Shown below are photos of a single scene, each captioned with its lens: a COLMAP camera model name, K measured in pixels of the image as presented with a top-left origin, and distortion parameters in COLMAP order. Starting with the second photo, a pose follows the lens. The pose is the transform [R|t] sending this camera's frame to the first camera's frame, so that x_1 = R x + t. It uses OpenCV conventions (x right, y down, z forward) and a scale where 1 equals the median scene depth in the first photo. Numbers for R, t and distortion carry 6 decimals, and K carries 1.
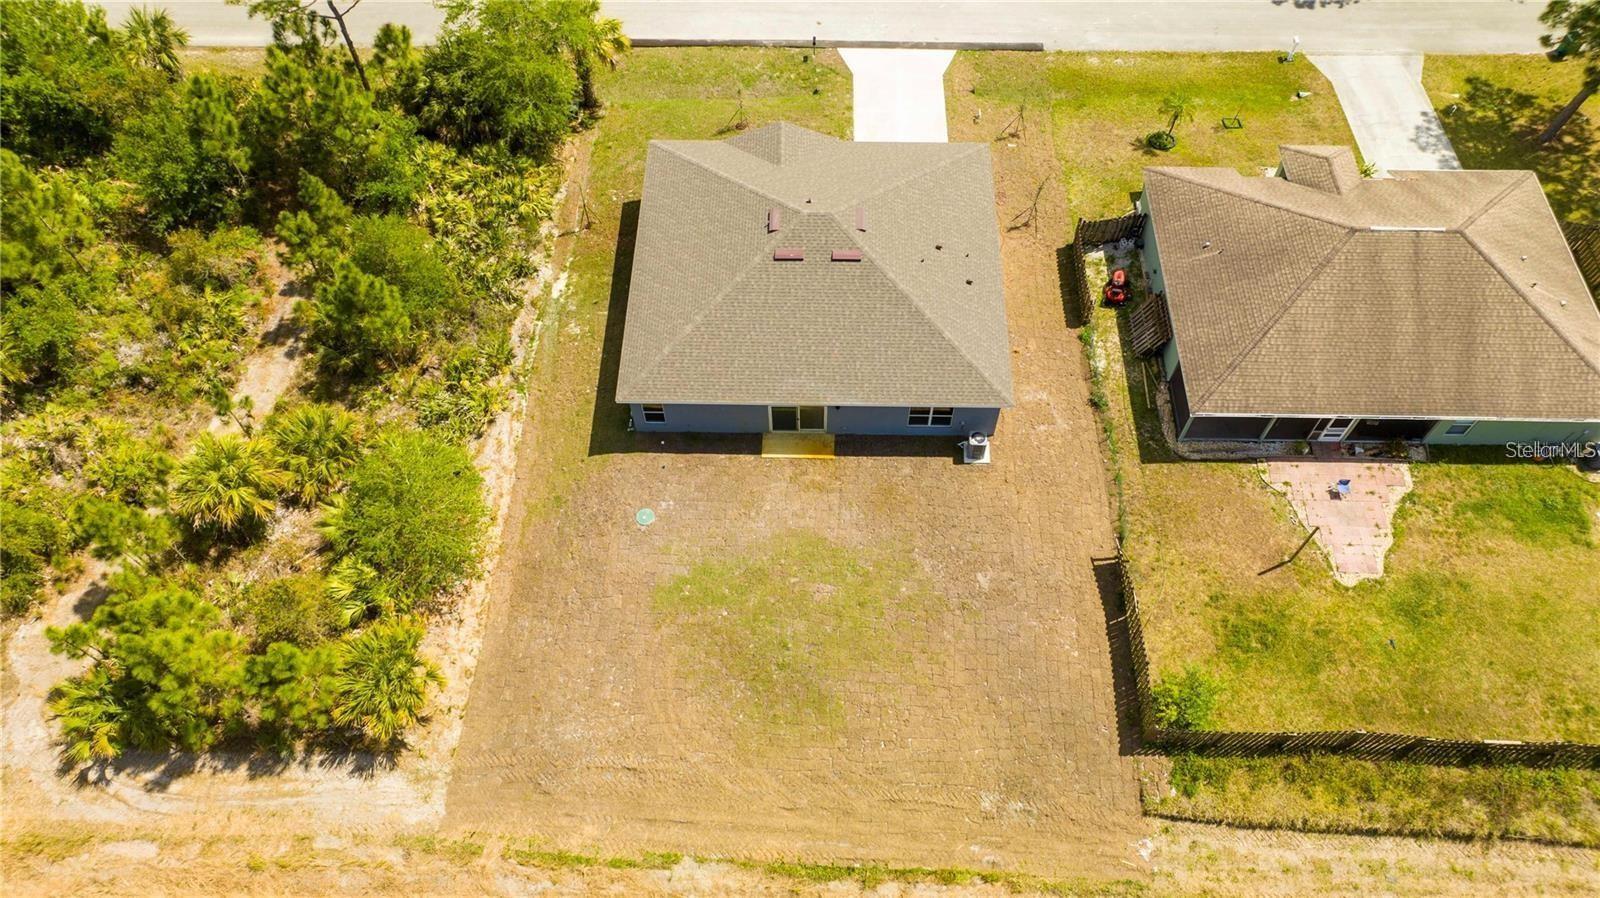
lens RADIAL K [[1128.1, 0, 800.0], [0, 1128.1, 449.0], [0, 0, 1]] dist [-0.051195, 0.050244]
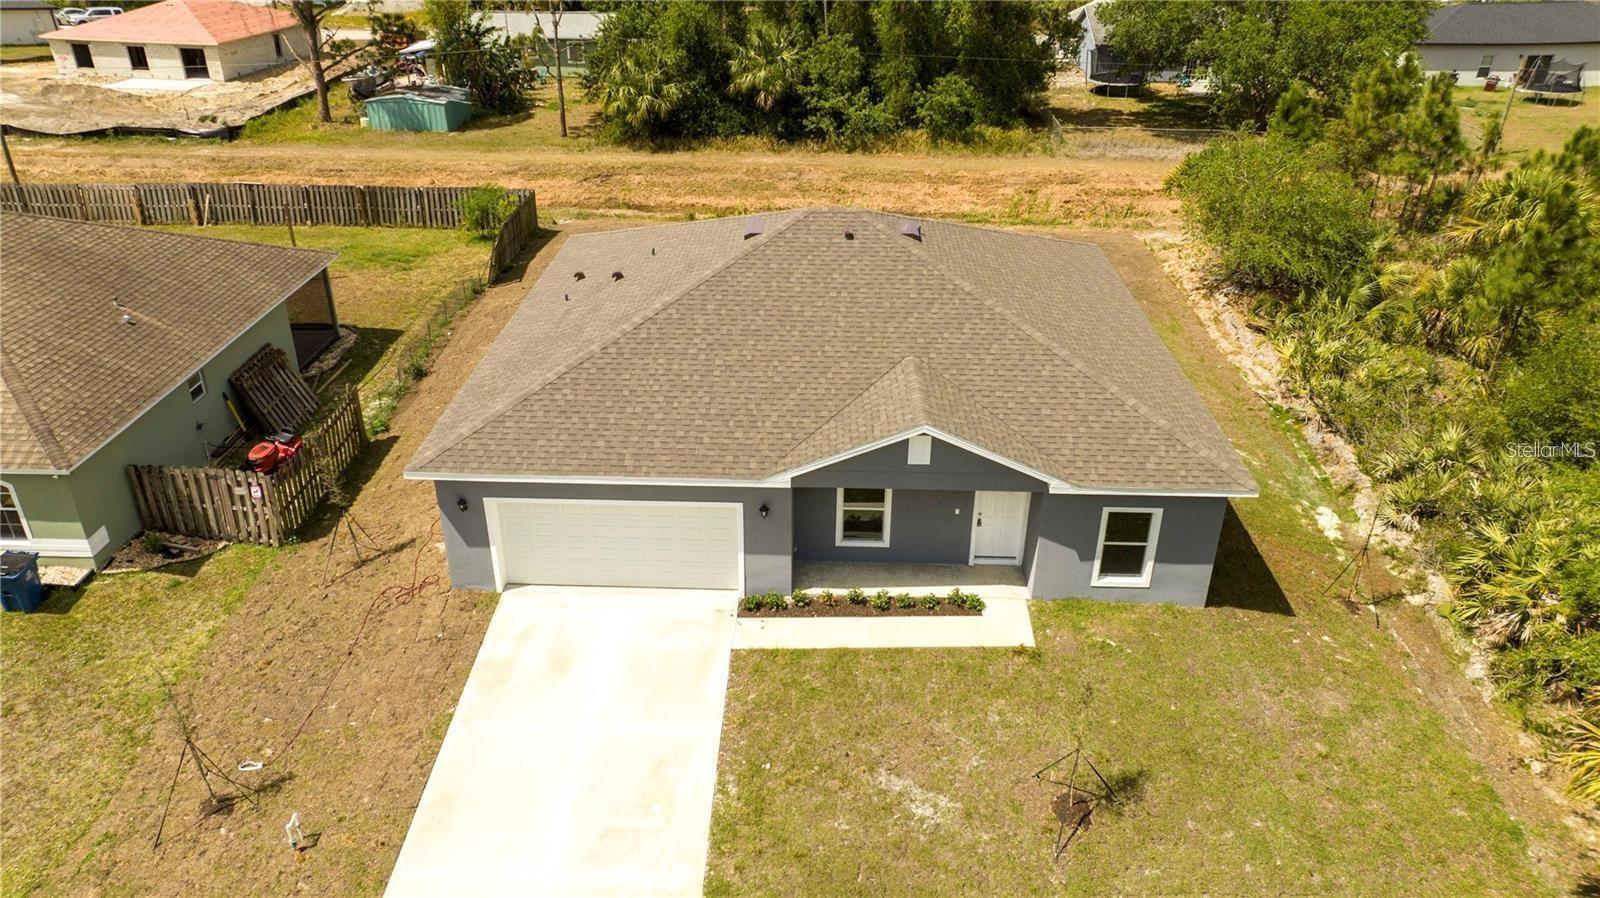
lens RADIAL K [[1128.1, 0, 800.0], [0, 1128.1, 449.0], [0, 0, 1]] dist [-0.051195, 0.050244]
pose [[-0.999954, -0.002529, 0.009236, 0.024361], [0.009041, 0.068451, 0.997613, -0.703332], [-0.003155, 0.997651, -0.068425, 1.068870]]
